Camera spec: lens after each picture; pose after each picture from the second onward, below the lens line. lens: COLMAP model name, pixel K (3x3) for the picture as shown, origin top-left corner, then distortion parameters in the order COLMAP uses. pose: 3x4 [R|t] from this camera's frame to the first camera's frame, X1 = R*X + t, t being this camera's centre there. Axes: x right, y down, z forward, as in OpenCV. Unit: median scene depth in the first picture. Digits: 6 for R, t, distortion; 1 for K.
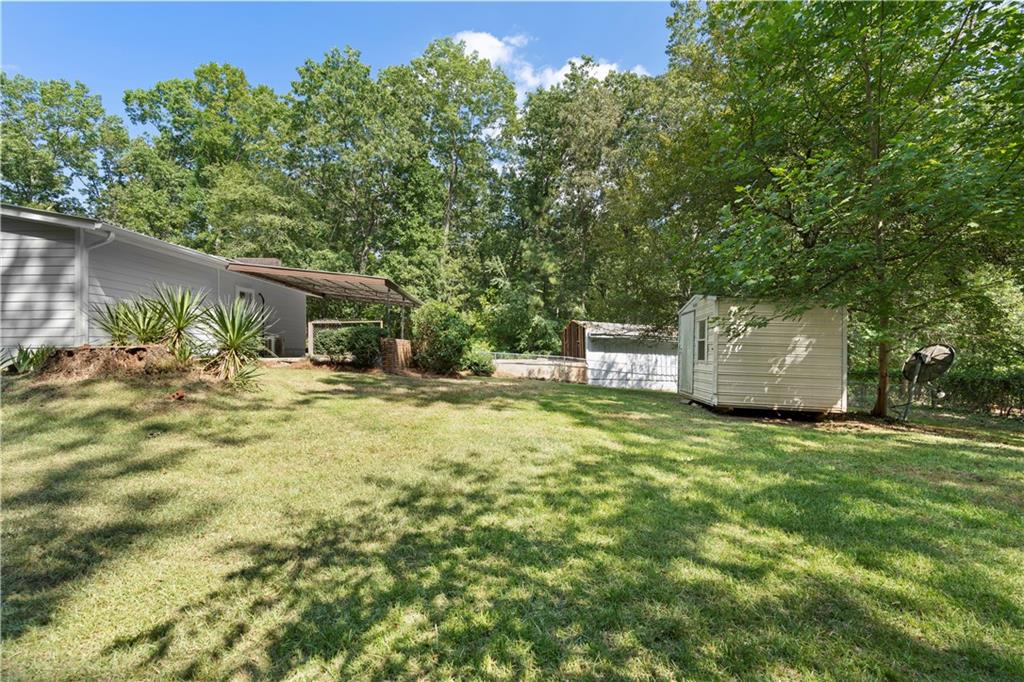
lens RADIAL K [[478.6, 0, 514.1], [0, 478.6, 349.4], [0, 0, 1]] dist [0.002855, 0.001010]
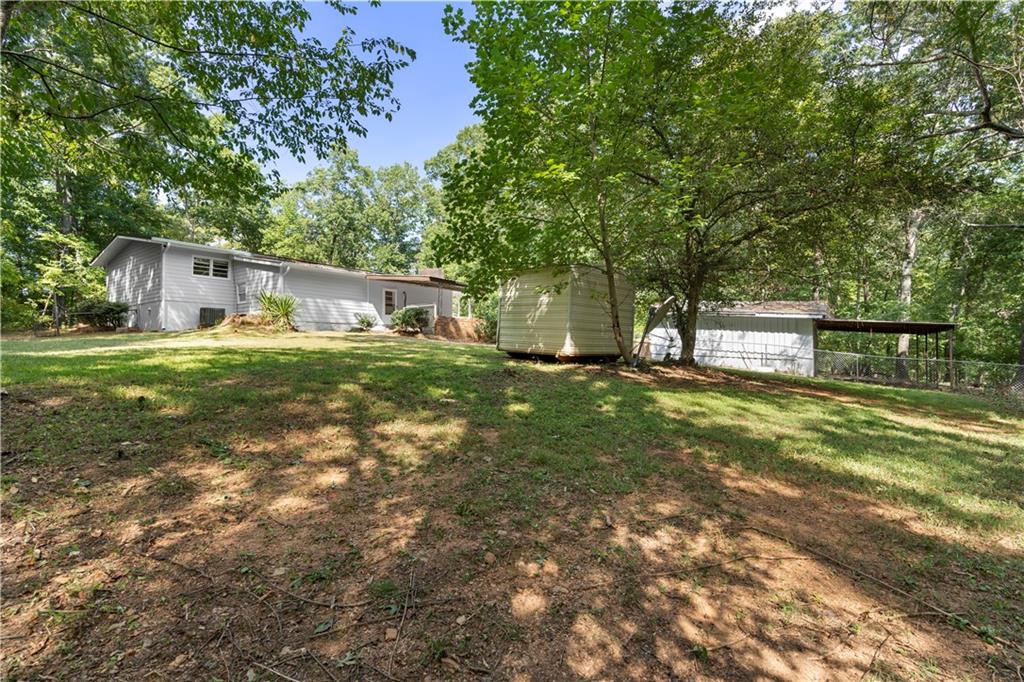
lens RADIAL K [[478.6, 0, 514.1], [0, 478.6, 349.4], [0, 0, 1]] dist [0.002855, 0.001010]
pose [[0.793401, 0.017674, -0.608442, 0.557766], [-0.011602, 0.999836, 0.013914, 0.041661], [0.608588, -0.003981, 0.793476, -0.029433]]
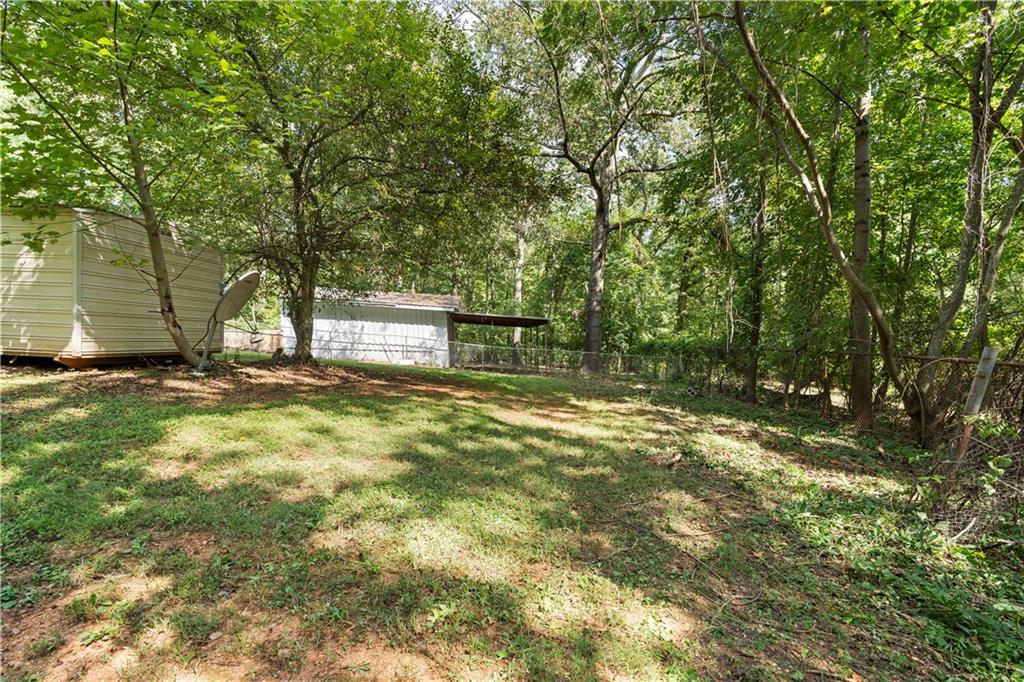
lens RADIAL K [[474.3, 0, 512.0], [0, 474.3, 341.0], [0, 0, 1]] dist [0.000466, 0.000139]
pose [[0.999910, 0.008670, 0.010195, 0.571843], [-0.008749, 0.999931, 0.007782, 0.039114], [-0.010127, -0.007870, 0.999918, 0.102401]]
